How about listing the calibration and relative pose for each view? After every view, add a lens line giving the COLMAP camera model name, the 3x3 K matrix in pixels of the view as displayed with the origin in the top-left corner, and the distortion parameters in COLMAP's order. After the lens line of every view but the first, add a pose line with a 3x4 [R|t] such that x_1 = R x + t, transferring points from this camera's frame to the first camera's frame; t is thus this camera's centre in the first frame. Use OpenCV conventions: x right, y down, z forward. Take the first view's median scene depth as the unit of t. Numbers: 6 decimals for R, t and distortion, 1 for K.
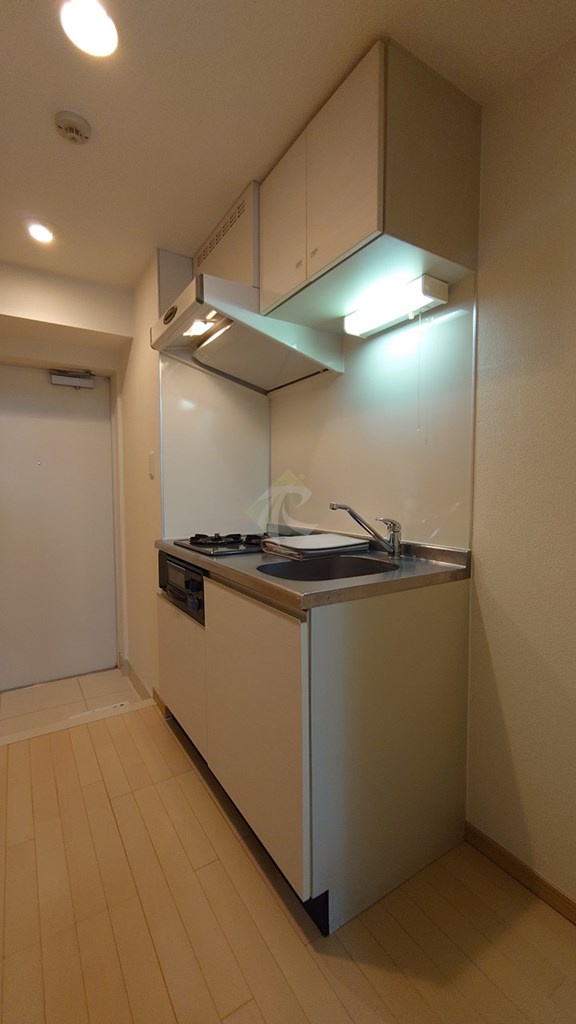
lens RADIAL K [[434.3, 0, 288.0], [0, 434.3, 512.0], [0, 0, 1]] dist [-0.001578, -0.000472]
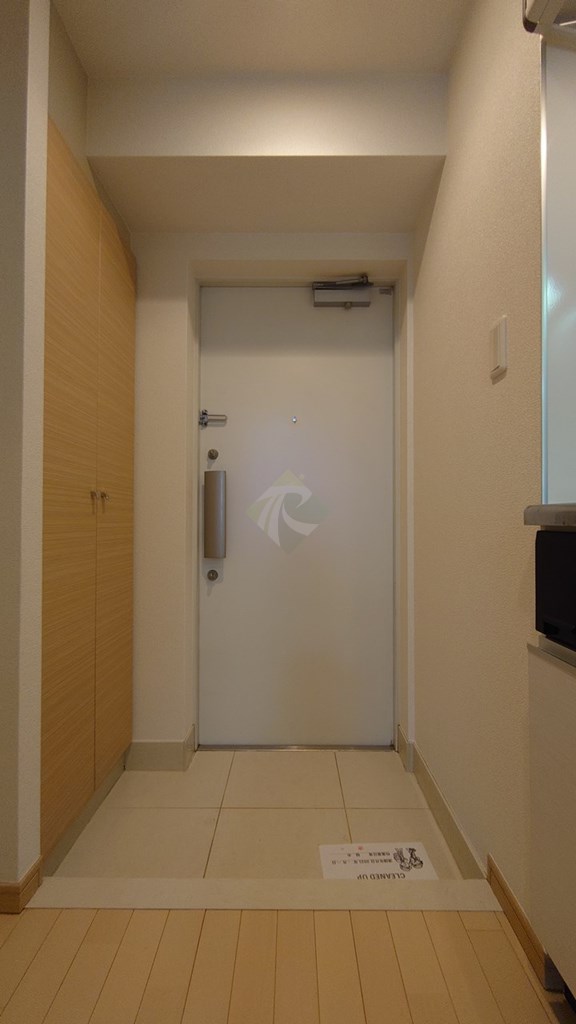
lens RADIAL K [[434.3, 0, 288.0], [0, 434.3, 512.0], [0, 0, 1]] dist [-0.001578, -0.000472]
pose [[0.840791, -0.005090, -0.541336, -0.208814], [-0.036296, 0.997176, -0.065750, 0.079333], [0.540141, 0.074930, 0.838232, 0.427208]]
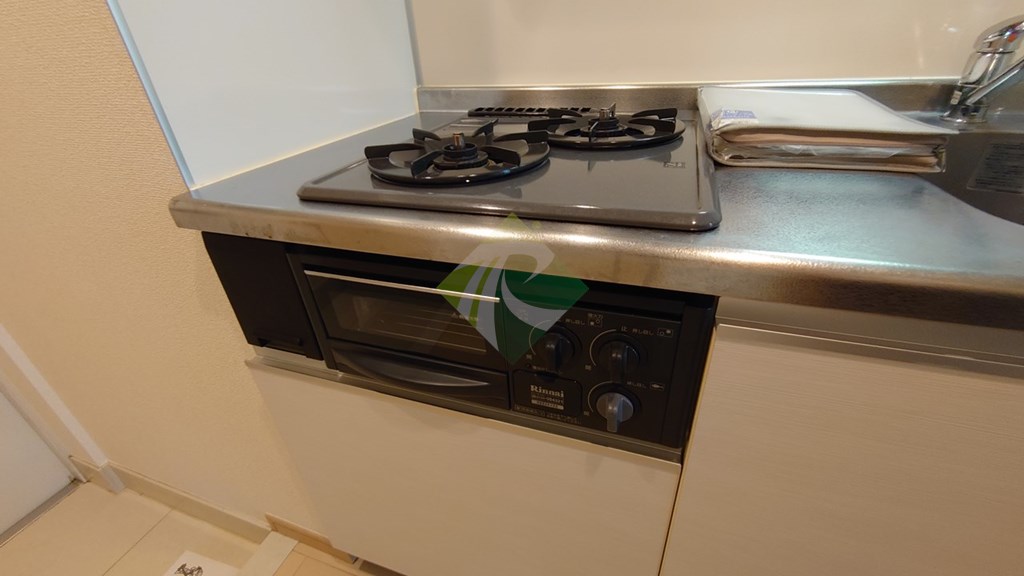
lens RADIAL K [[434.3, 0, 512.1], [0, 434.3, 283.4], [0, 0, 1]] dist [-0.001578, -0.000472]
pose [[0.785561, -0.343991, 0.514357, -0.224087], [0.087954, 0.884873, 0.457454, 0.007794], [-0.612501, -0.314119, 0.725377, 0.515440]]
